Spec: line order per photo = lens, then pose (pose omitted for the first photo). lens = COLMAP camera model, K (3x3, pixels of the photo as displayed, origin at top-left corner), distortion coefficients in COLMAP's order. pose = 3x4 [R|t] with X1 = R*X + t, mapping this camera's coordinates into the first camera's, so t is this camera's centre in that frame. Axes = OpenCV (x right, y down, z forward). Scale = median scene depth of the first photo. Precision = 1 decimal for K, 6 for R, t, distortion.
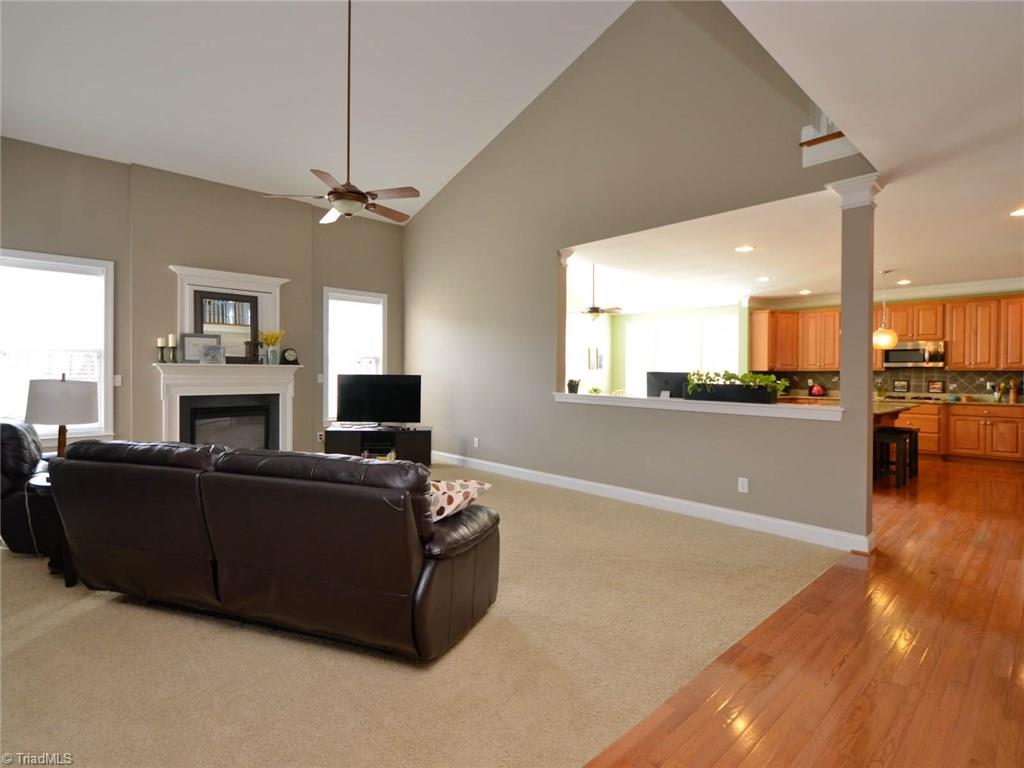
lens RADIAL K [[542.8, 0, 508.8], [0, 542.8, 376.9], [0, 0, 1]] dist [0.041617, -0.030454]
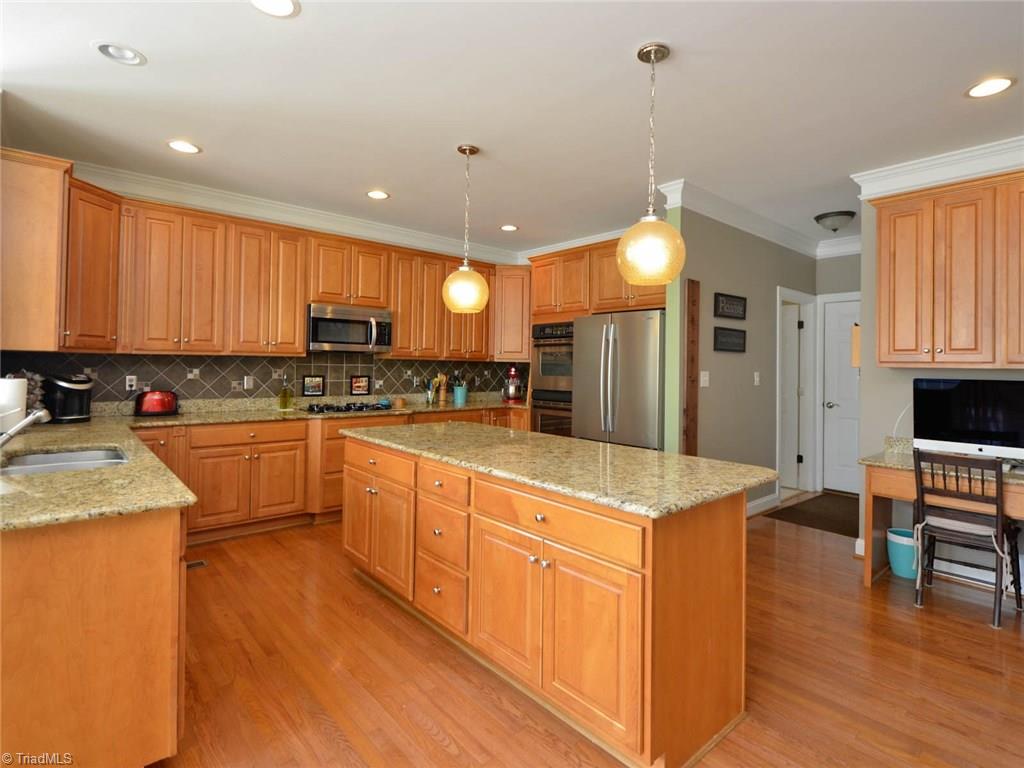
lens RADIAL K [[520.2, 0, 512.1], [0, 520.2, 368.4], [0, 0, 1]] dist [0.011991, -0.000478]
pose [[0.052013, -0.004769, 0.998635, 0.208182], [-0.005114, 0.999974, 0.005042, -0.004612], [-0.998633, -0.005369, 0.051987, 0.813920]]
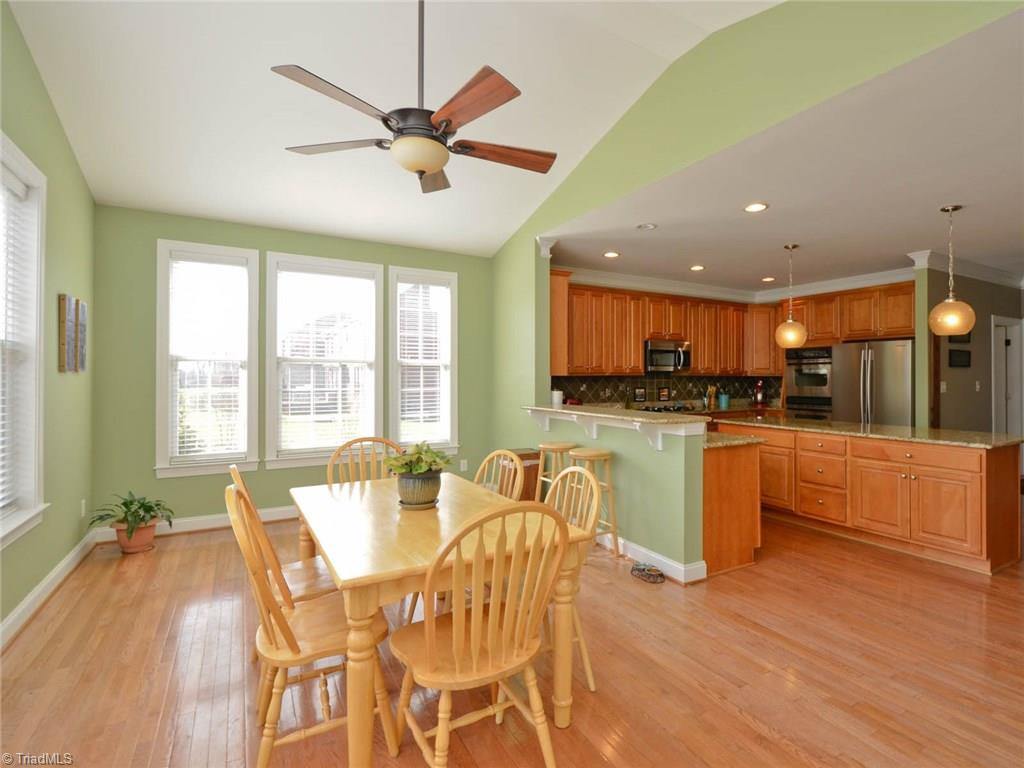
lens RADIAL K [[507.4, 0, 545.2], [0, 507.4, 382.2], [0, 0, 1]] dist [0.000488, -0.000676]
pose [[0.231469, -0.011864, 0.972770, -0.066473], [0.009429, 0.999906, 0.009951, -0.011357], [-0.972796, 0.006869, 0.231559, 1.013442]]
